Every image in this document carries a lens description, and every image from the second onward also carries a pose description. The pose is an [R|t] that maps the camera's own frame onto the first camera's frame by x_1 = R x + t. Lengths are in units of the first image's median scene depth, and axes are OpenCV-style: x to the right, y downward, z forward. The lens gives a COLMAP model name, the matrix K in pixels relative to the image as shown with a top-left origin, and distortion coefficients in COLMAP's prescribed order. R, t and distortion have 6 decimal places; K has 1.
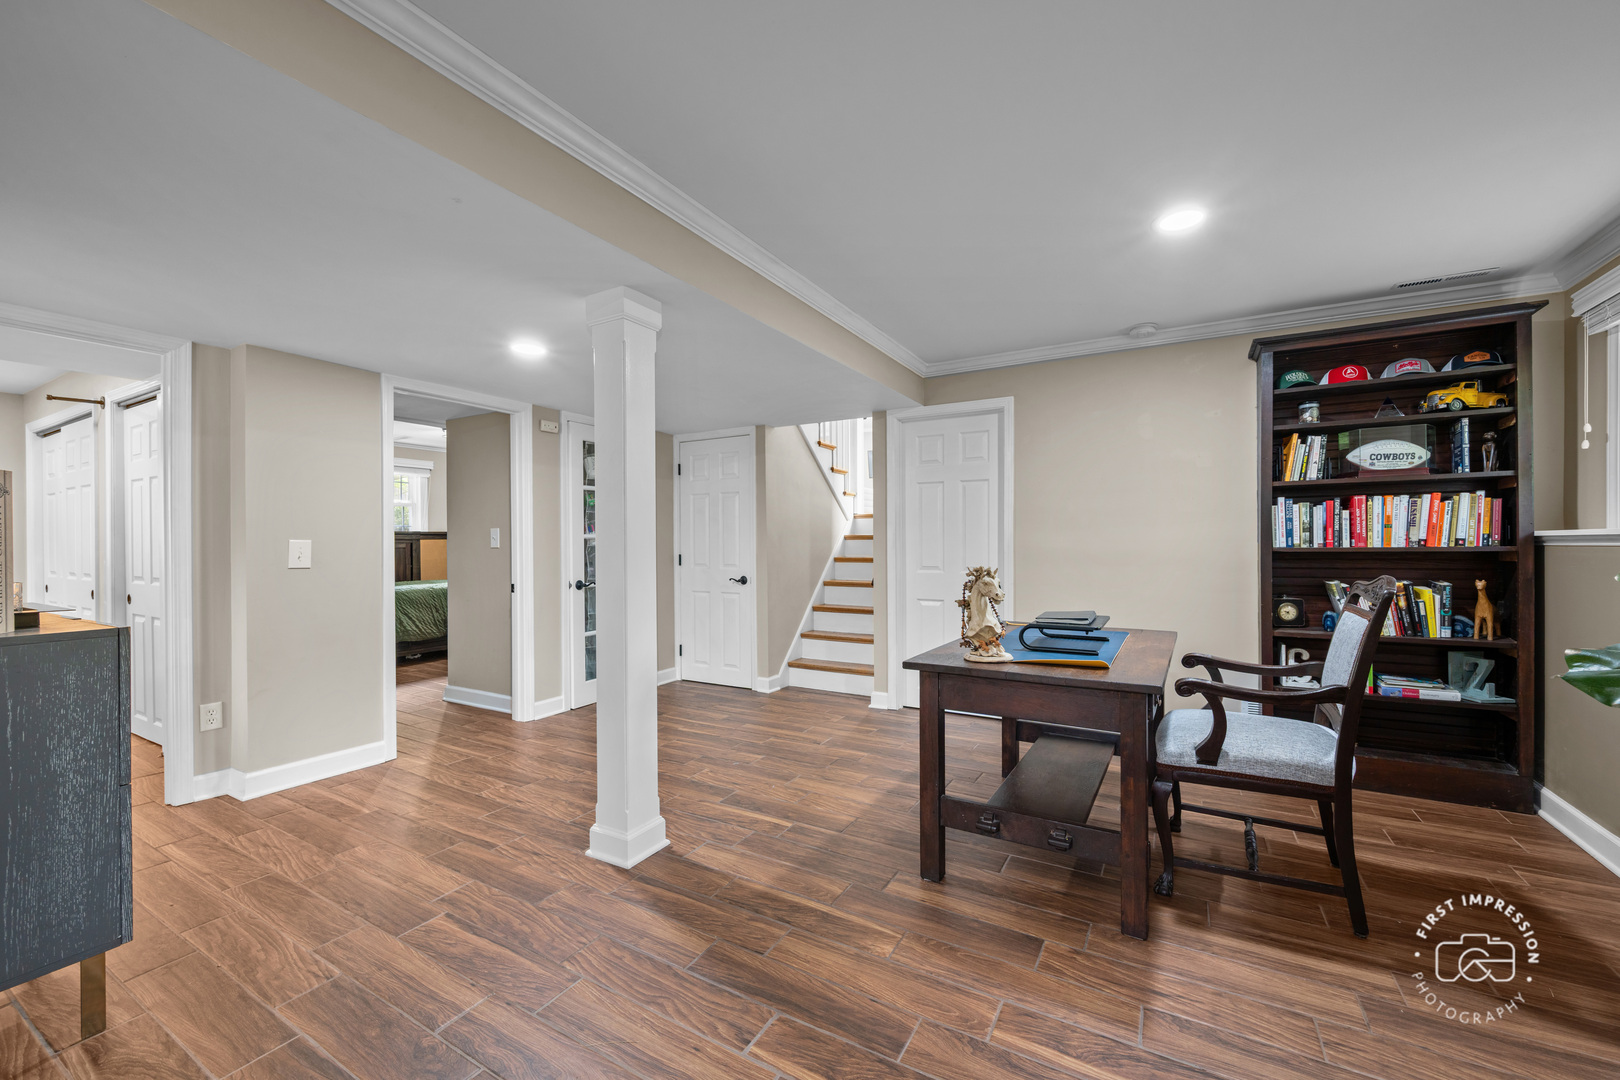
lens RADIAL K [[641.6, 0, 805.2], [0, 641.6, 546.9], [0, 0, 1]] dist [-0.003679, 0.001062]
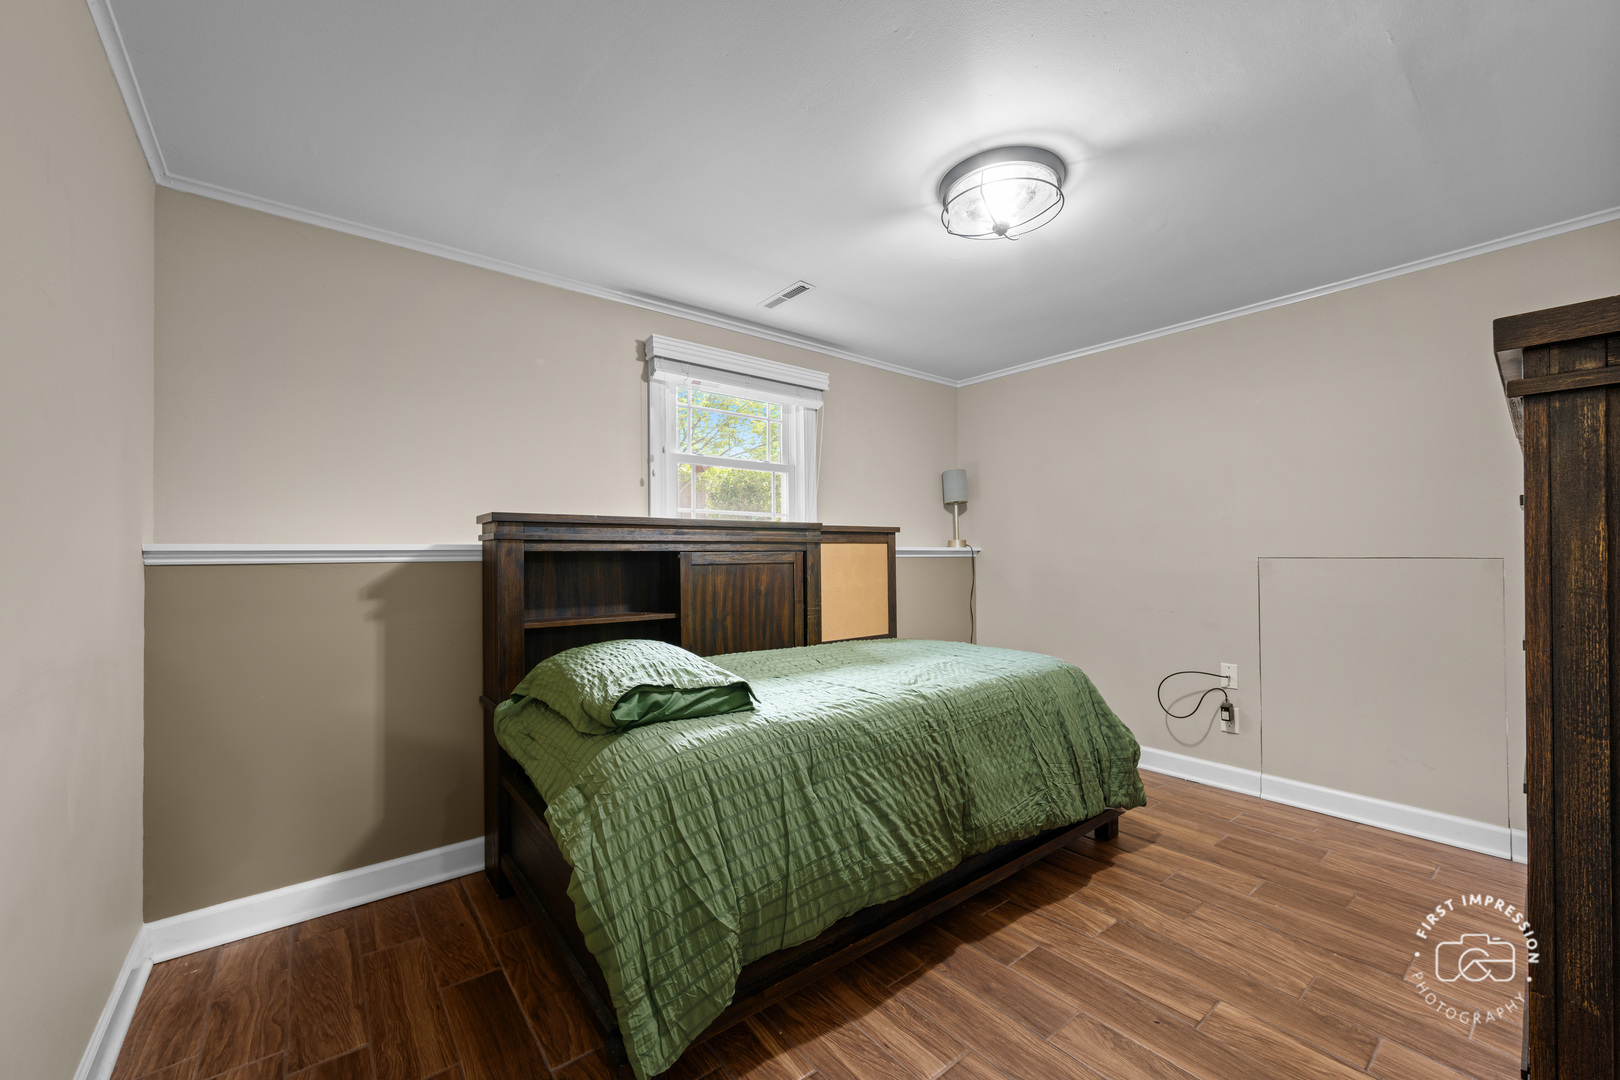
lens RADIAL K [[641.6, 0, 812.6], [0, 641.6, 542.7], [0, 0, 1]] dist [-0.003679, 0.001062]
pose [[0.935807, -0.011859, -0.352313, -0.461492], [0.011254, 0.999930, -0.003765, -0.010062], [0.352333, -0.000441, 0.935875, 0.609199]]
